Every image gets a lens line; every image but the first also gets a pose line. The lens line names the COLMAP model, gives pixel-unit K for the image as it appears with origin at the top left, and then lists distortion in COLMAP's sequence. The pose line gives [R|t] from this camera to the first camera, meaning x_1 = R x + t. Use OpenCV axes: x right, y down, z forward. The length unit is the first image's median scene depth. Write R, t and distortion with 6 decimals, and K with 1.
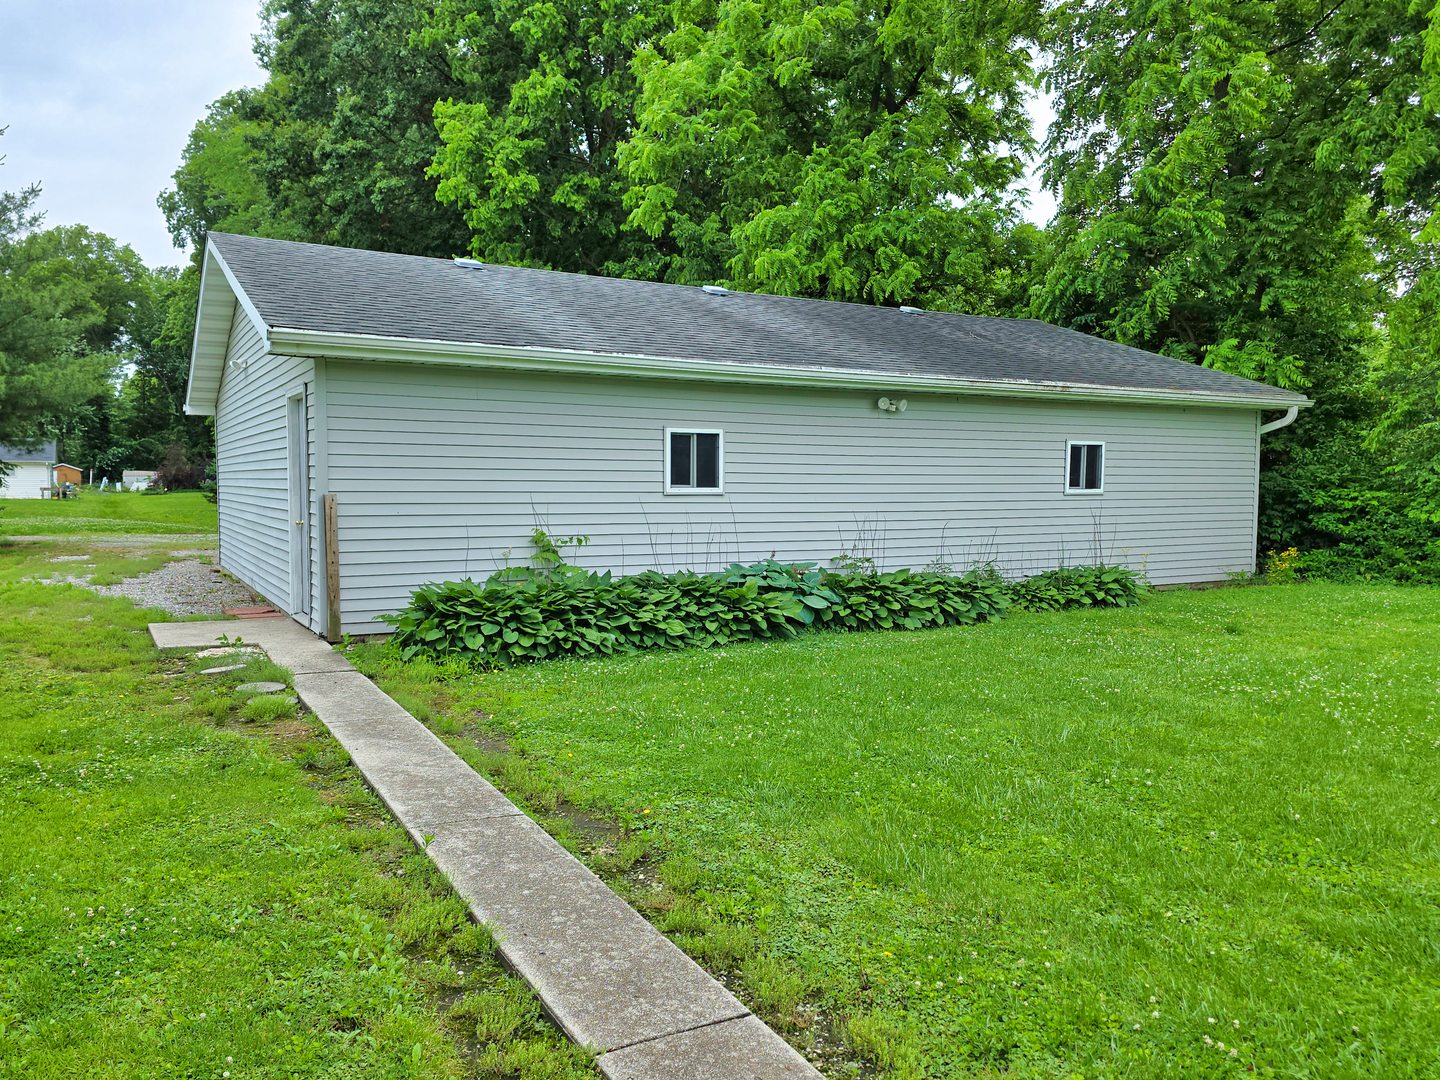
lens RADIAL K [[1053.0, 0, 721.0], [0, 1053.0, 540.9], [0, 0, 1]] dist [0.004038, 0.000657]
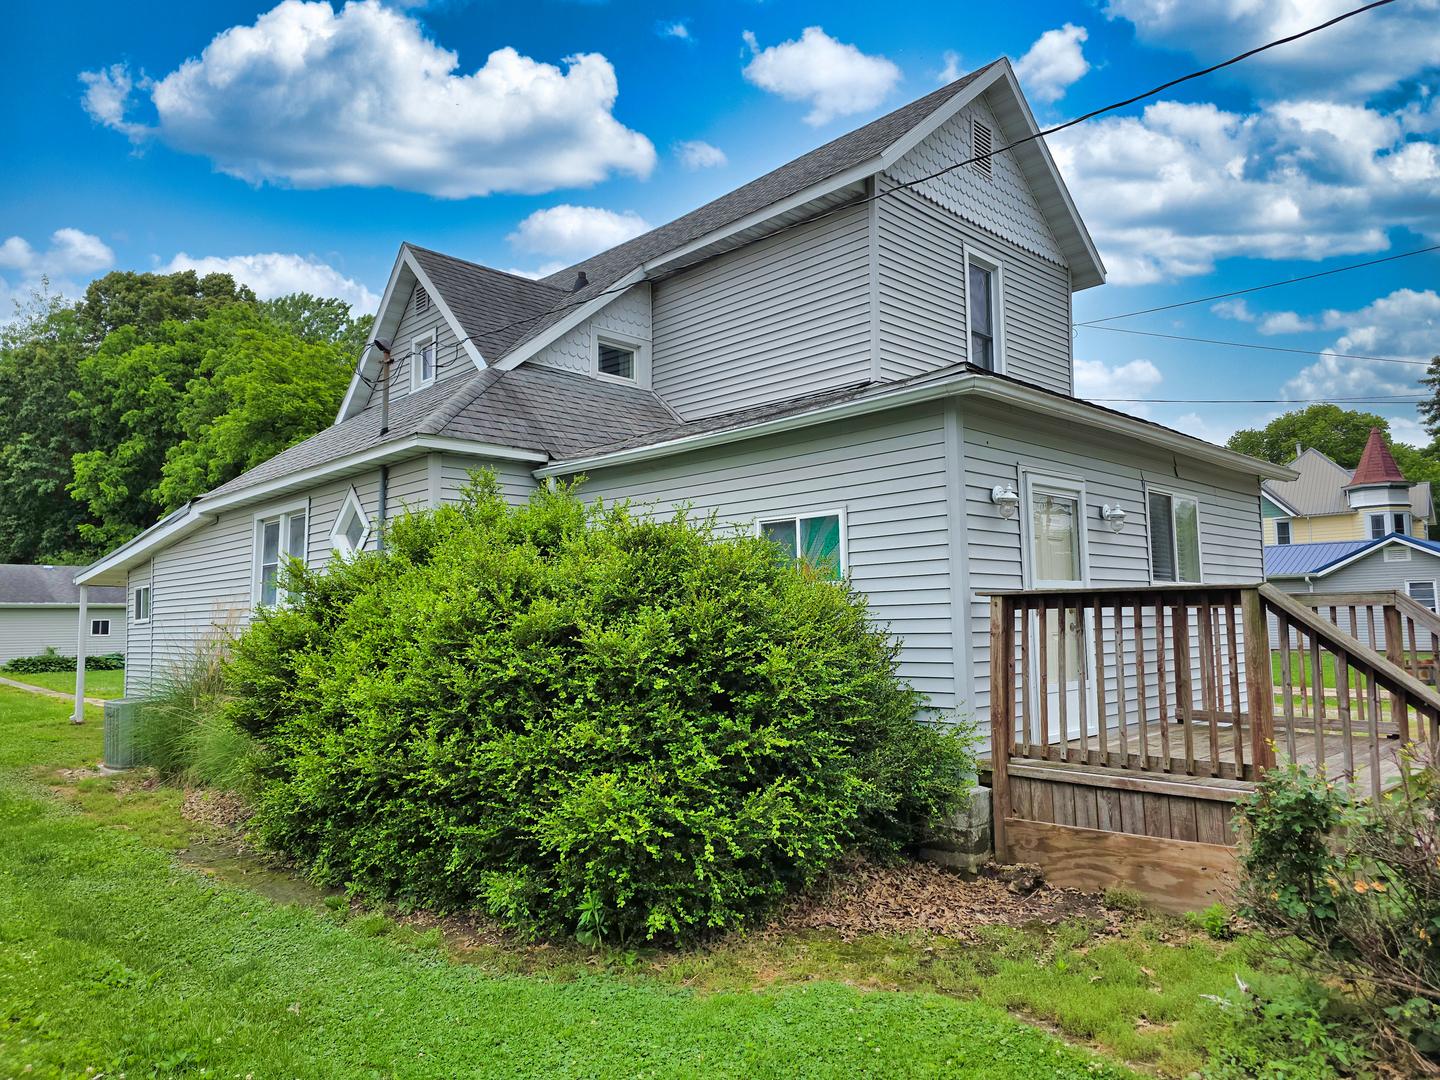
lens RADIAL K [[961.8, 0, 713.7], [0, 961.8, 539.9], [0, 0, 1]] dist [0.039703, -0.018131]
pose [[0.968897, 0.002474, 0.247451, 1.280608], [0.031124, 0.990791, -0.131773, 0.148043], [-0.245499, 0.135376, 0.959898, -3.070389]]
